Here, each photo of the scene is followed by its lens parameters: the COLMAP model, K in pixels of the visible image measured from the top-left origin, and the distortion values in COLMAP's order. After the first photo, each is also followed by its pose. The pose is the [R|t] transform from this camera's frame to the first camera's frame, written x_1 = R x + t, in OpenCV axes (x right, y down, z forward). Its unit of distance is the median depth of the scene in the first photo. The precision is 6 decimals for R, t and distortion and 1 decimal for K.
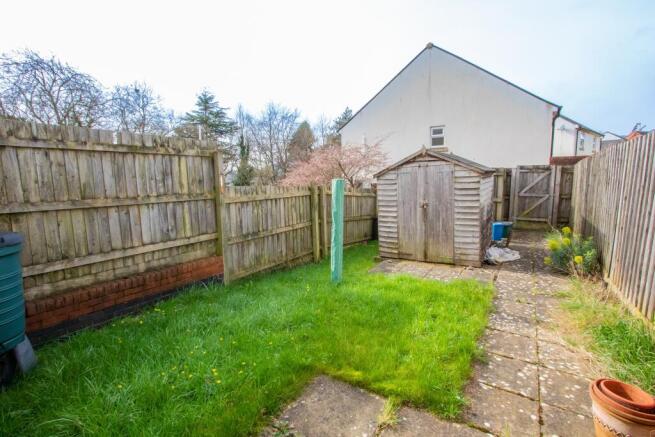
lens RADIAL K [[292.6, 0, 327.5], [0, 292.6, 218.5], [0, 0, 1]] dist [-0.016491, 0.000086]
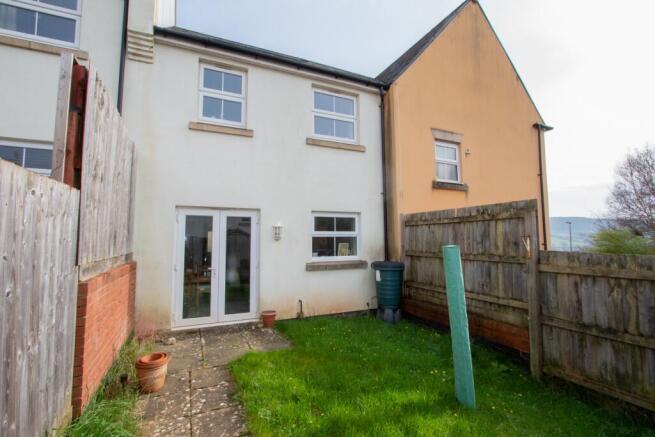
lens RADIAL K [[292.6, 0, 327.5], [0, 292.6, 218.5], [0, 0, 1]] dist [-0.016491, 0.000086]
pose [[-0.498411, -0.047106, -0.865660, 0.801758], [-0.108491, 0.994062, 0.008371, -0.170189], [0.860126, 0.098088, -0.500562, 1.057690]]
